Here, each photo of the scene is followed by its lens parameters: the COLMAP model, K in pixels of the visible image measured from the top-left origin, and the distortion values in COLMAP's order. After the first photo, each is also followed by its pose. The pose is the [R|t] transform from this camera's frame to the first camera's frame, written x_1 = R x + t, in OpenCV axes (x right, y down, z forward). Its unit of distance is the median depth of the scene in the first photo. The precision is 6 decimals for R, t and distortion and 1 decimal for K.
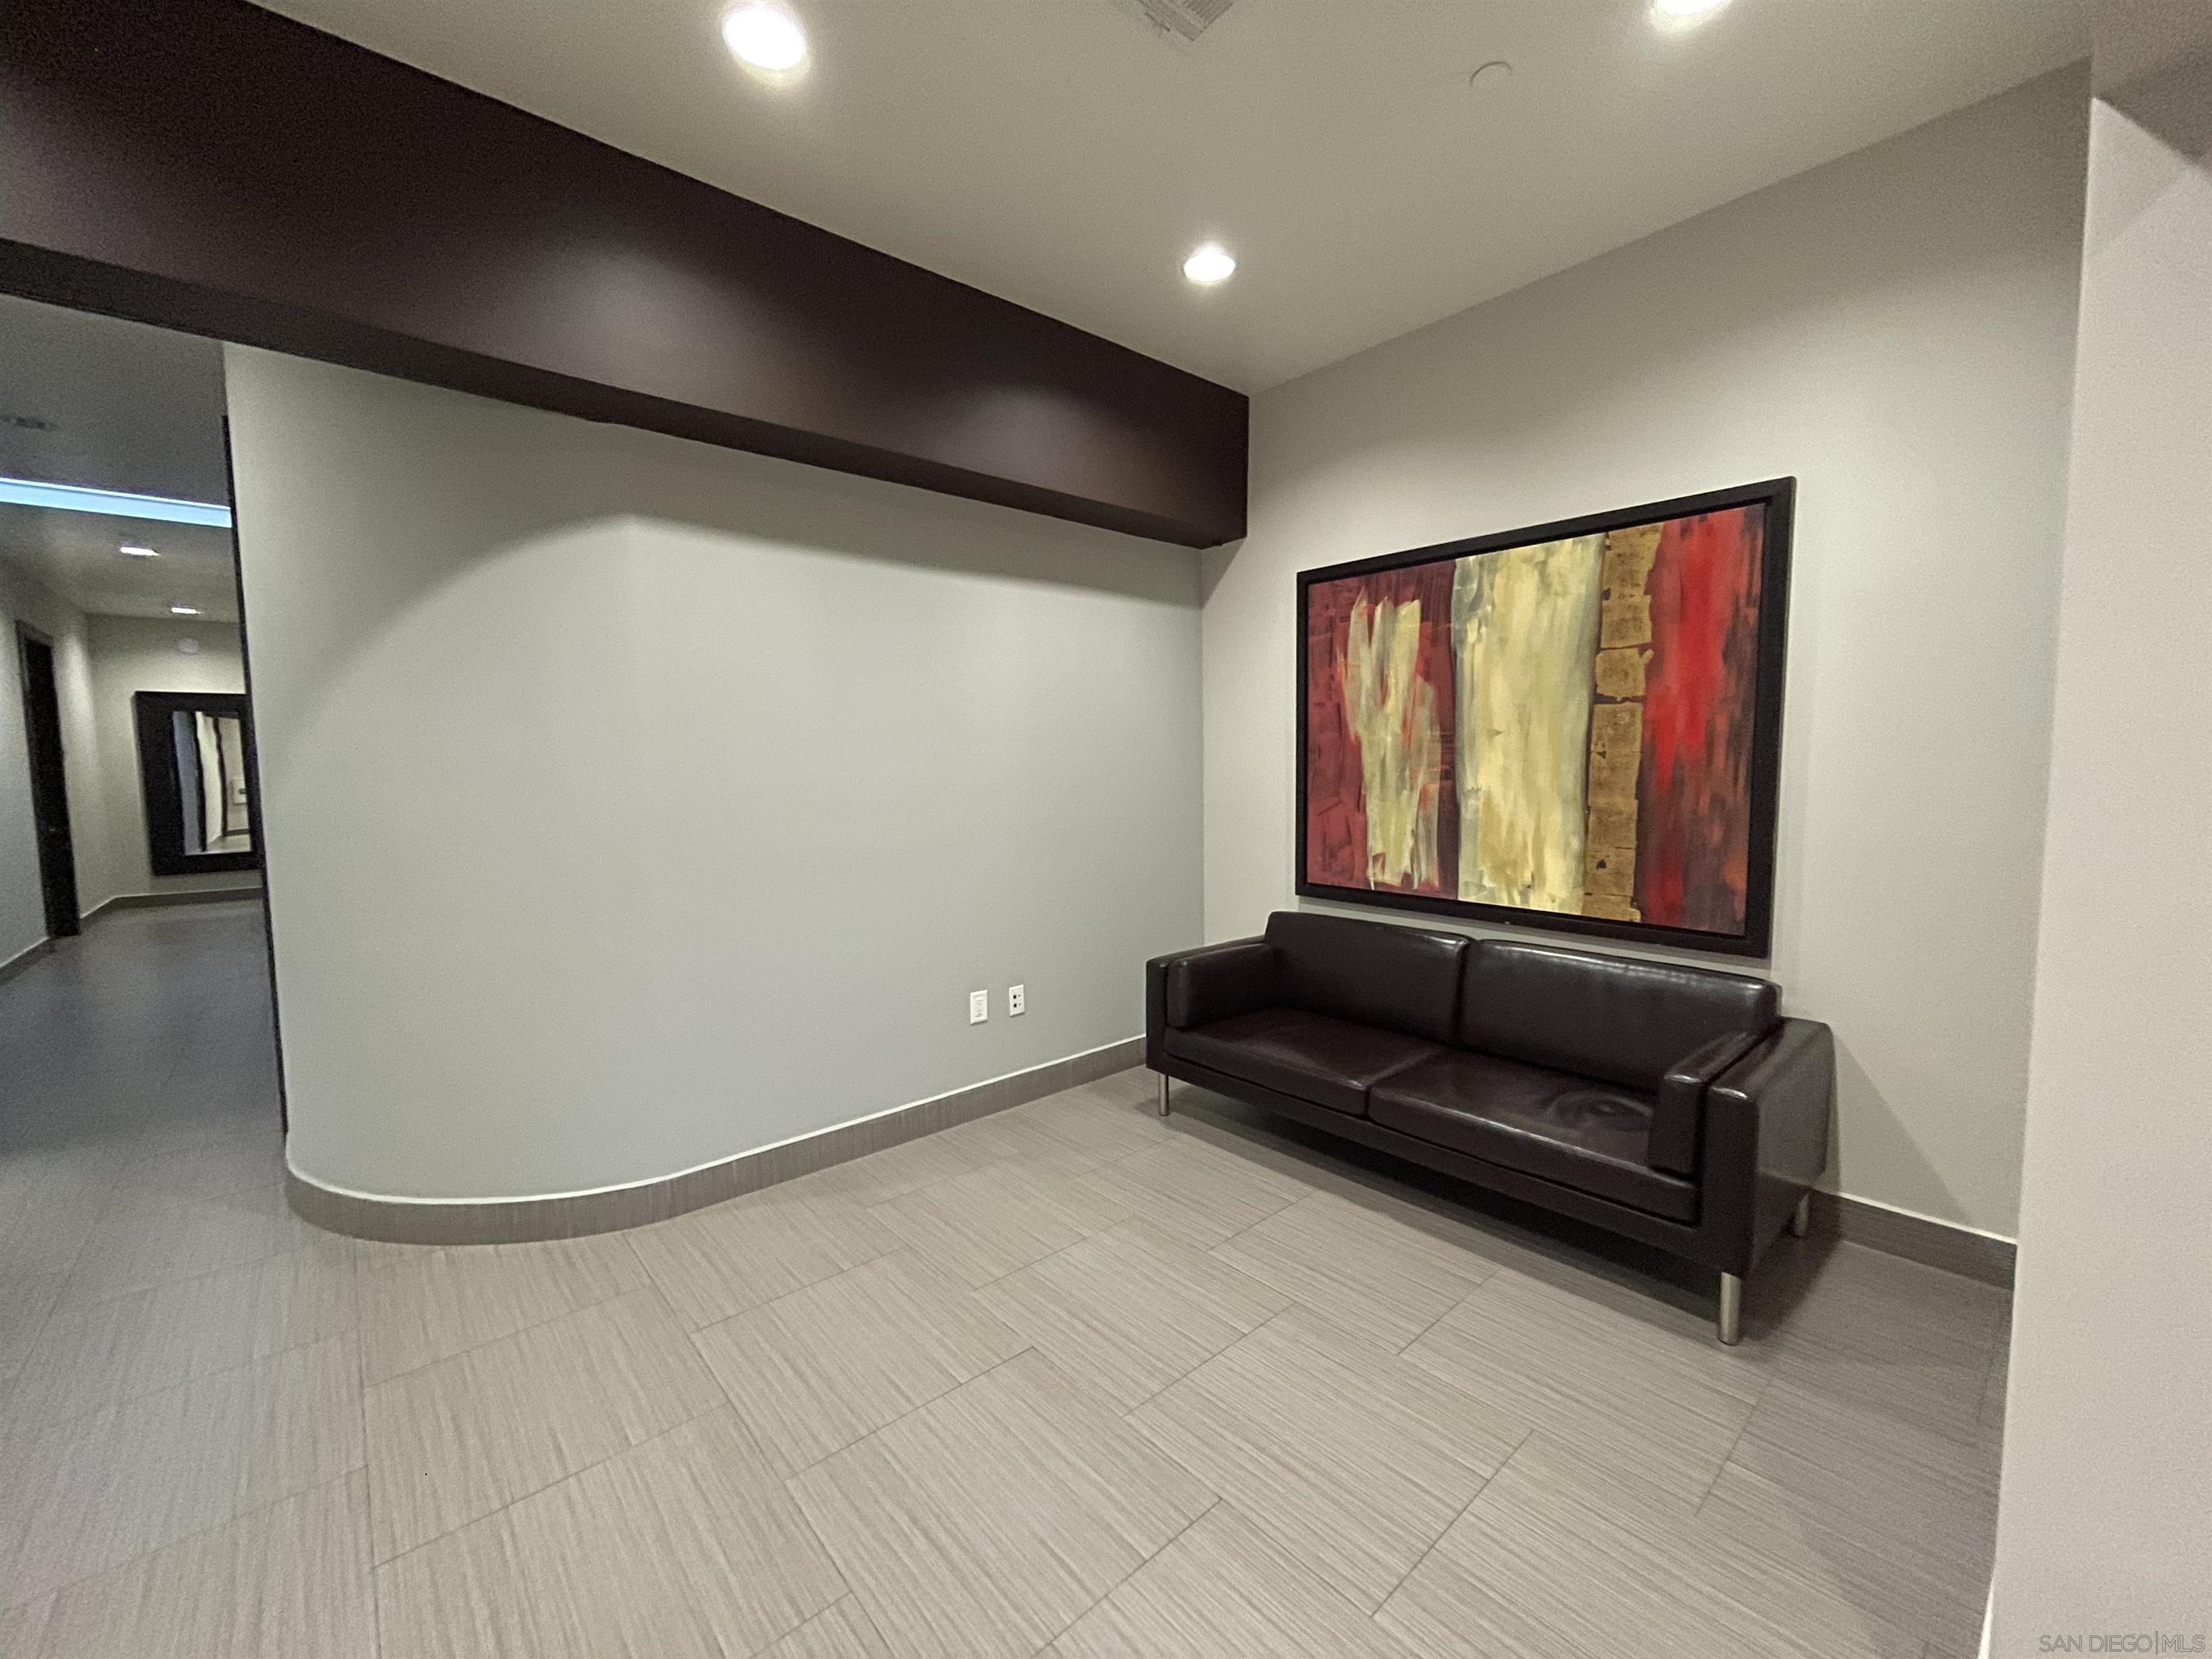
lens RADIAL K [[907.6, 0, 1109.8], [0, 907.6, 841.6], [0, 0, 1]] dist [-0.001685, 0.000297]
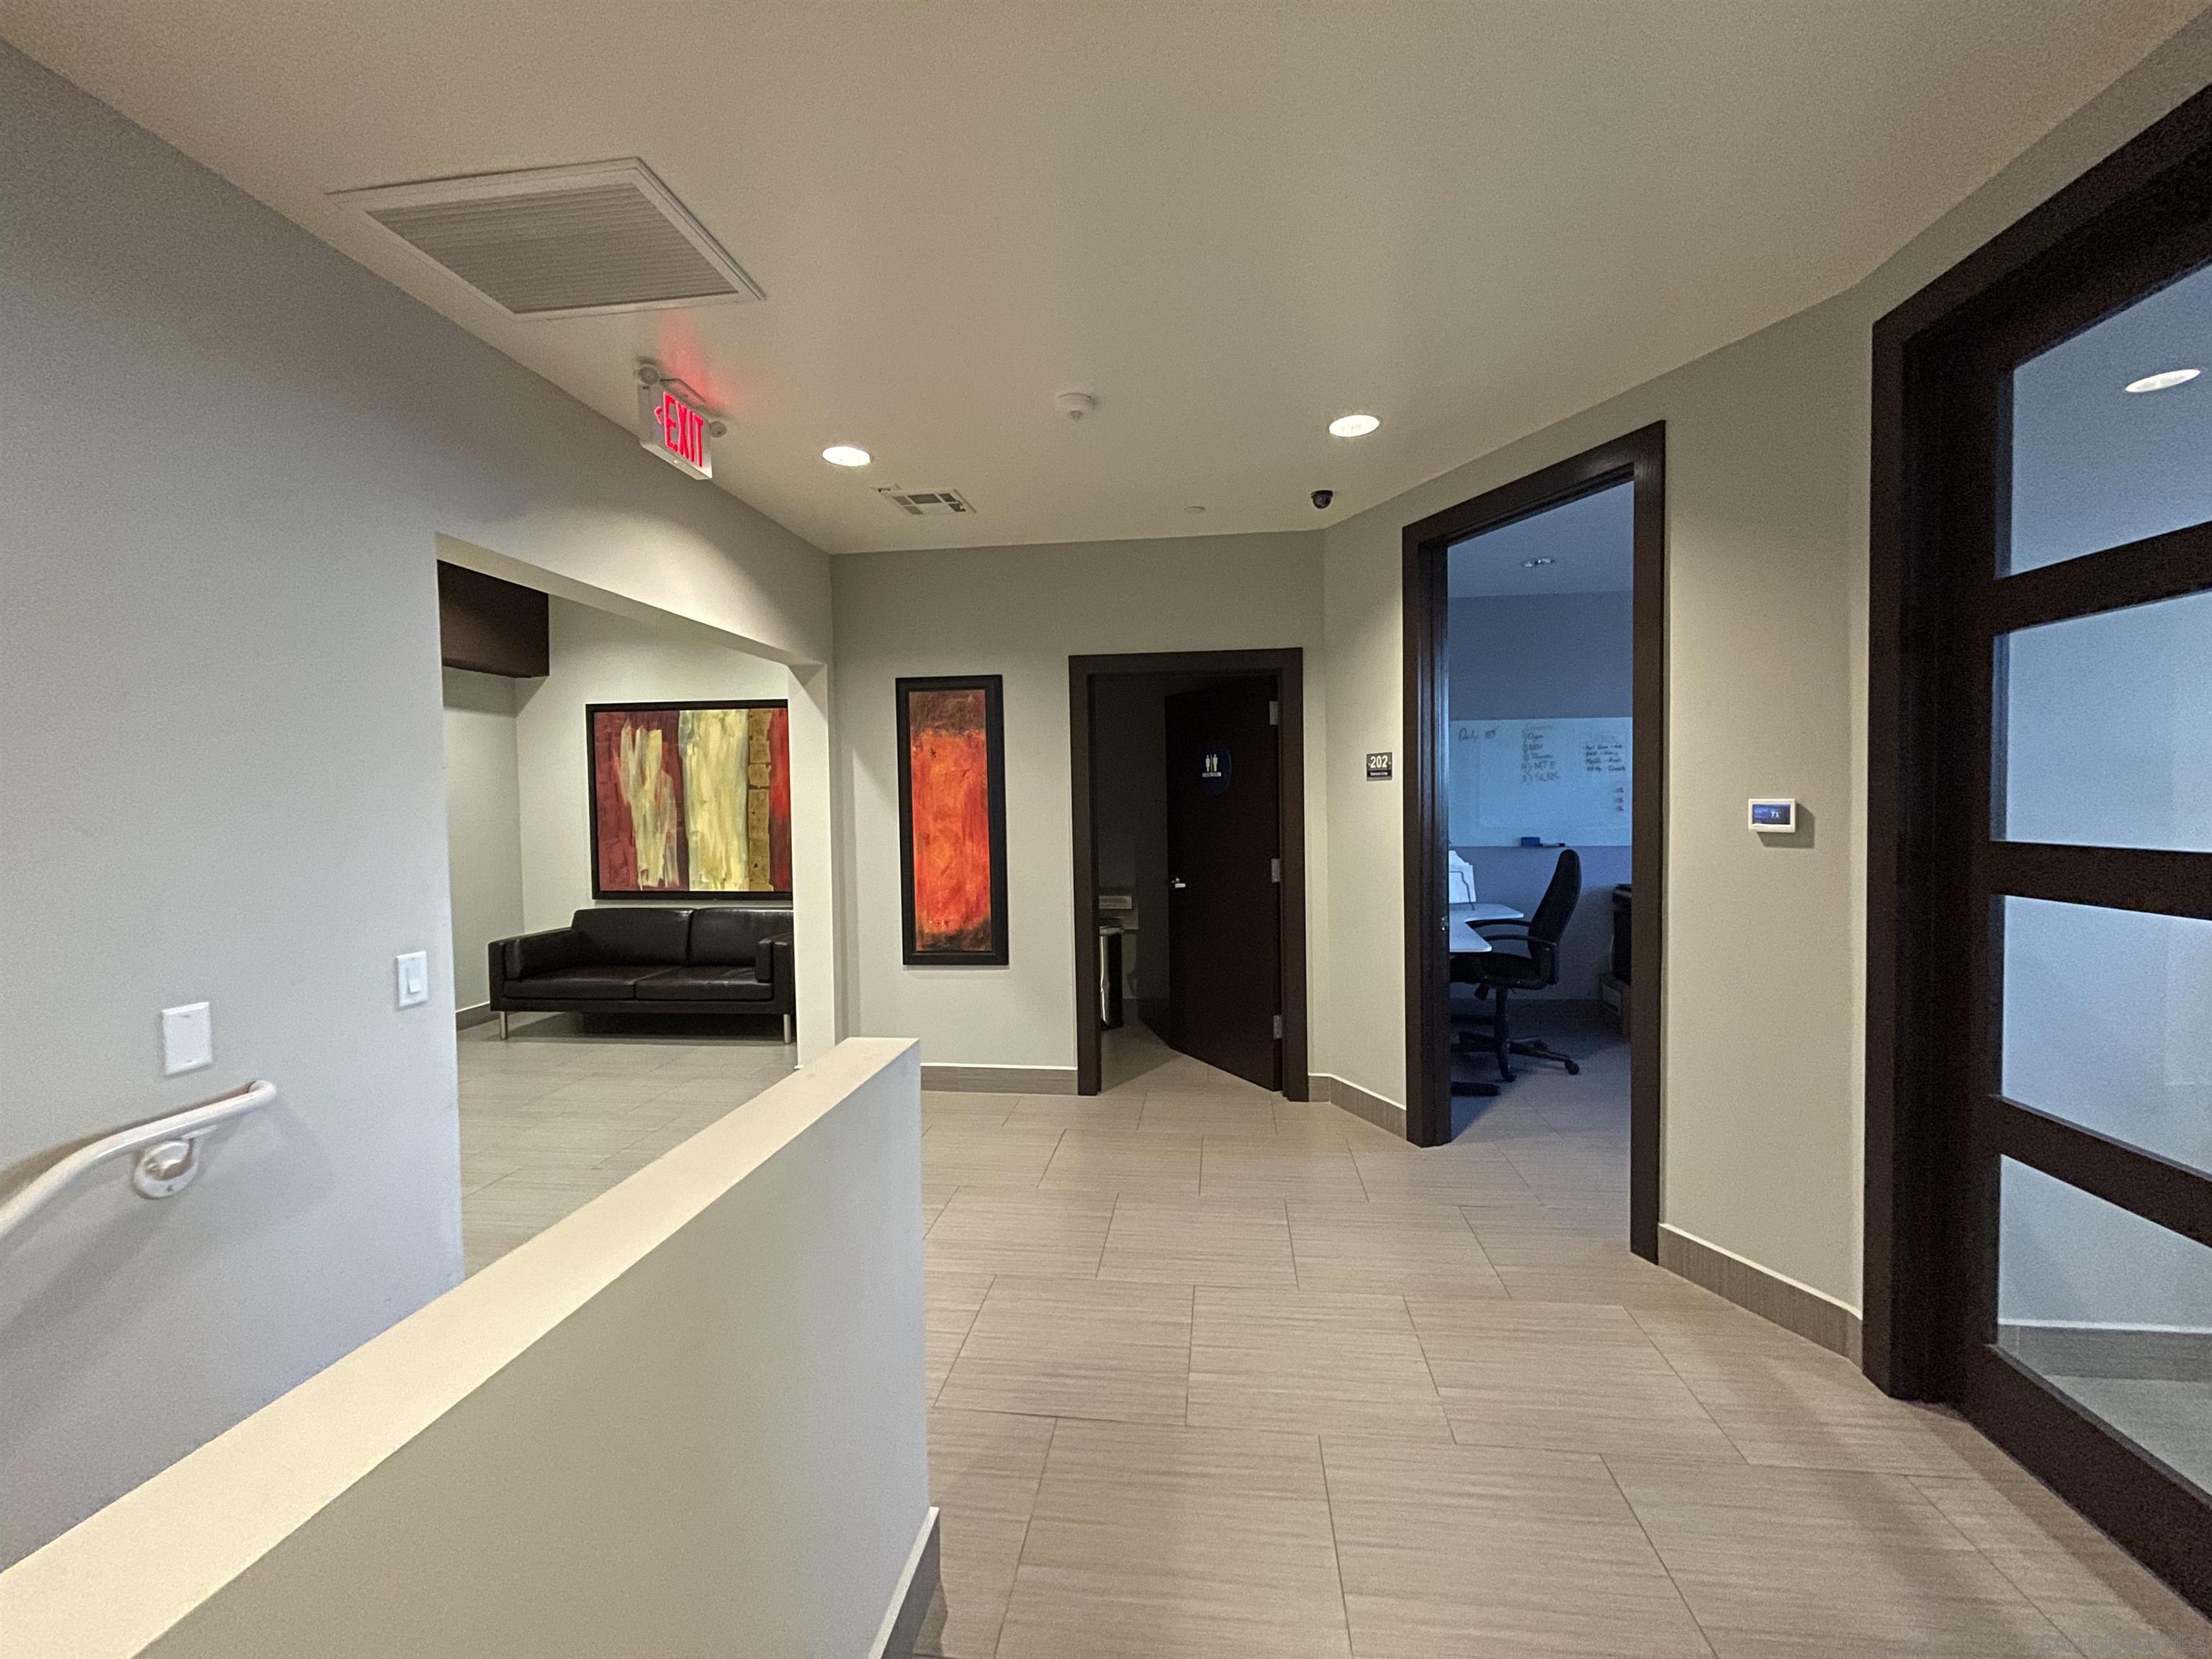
lens RADIAL K [[907.6, 0, 1098.8], [0, 907.6, 823.7], [0, 0, 1]] dist [-0.001685, 0.000297]
pose [[0.754744, -0.018371, 0.655762, -0.199234], [0.063179, 0.996997, -0.044784, 0.062734], [-0.652970, 0.075231, 0.753639, -0.952041]]
